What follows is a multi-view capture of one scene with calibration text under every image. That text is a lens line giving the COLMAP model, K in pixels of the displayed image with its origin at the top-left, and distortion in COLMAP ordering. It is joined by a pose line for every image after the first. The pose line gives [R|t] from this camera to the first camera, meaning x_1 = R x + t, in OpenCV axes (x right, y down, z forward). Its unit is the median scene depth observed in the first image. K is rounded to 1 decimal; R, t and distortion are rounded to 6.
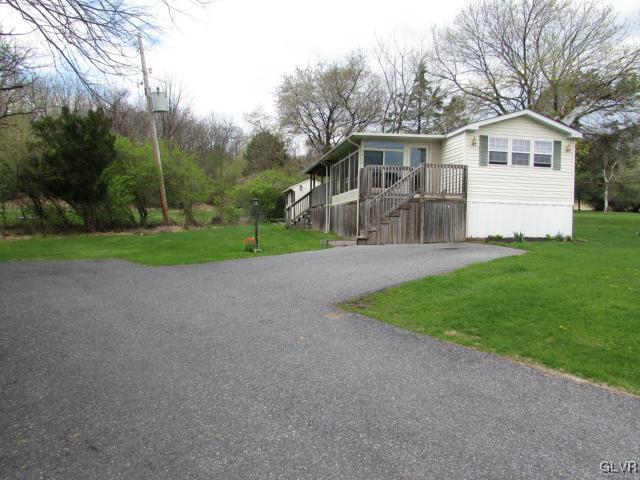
lens RADIAL K [[448.2, 0, 320.0], [0, 448.2, 240.0], [0, 0, 1]] dist [-0.053591, 0.038478]
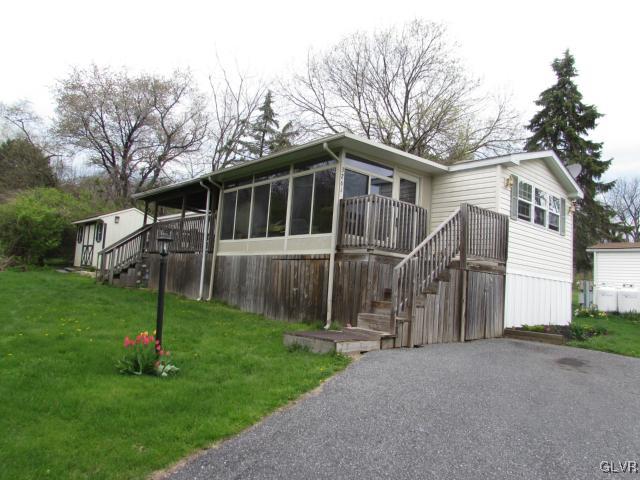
lens RADIAL K [[448.2, 0, 320.0], [0, 448.2, 240.0], [0, 0, 1]] dist [-0.053591, 0.038478]
pose [[0.859178, 0.093499, 0.503061, -0.165221], [-0.040271, 0.992470, -0.115681, -0.034892], [-0.510089, 0.079131, 0.856474, 0.432690]]
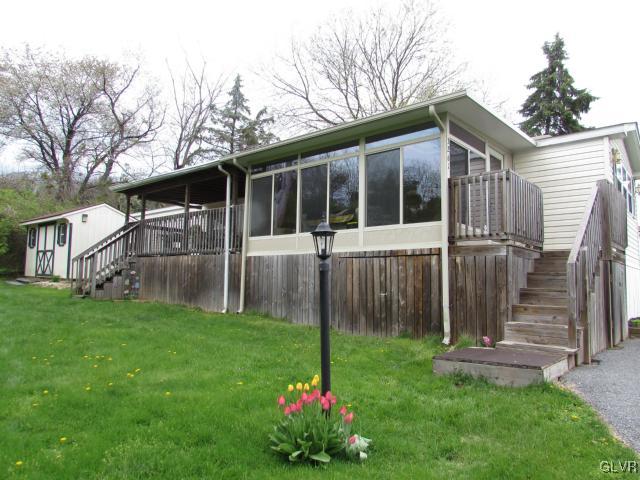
lens RADIAL K [[448.2, 0, 320.0], [0, 448.2, 240.0], [0, 0, 1]] dist [-0.053591, 0.038478]
pose [[0.785193, 0.059348, 0.616400, -0.220064], [0.010070, 0.994042, -0.108535, -0.042268], [-0.619169, 0.091428, 0.779917, 0.595949]]
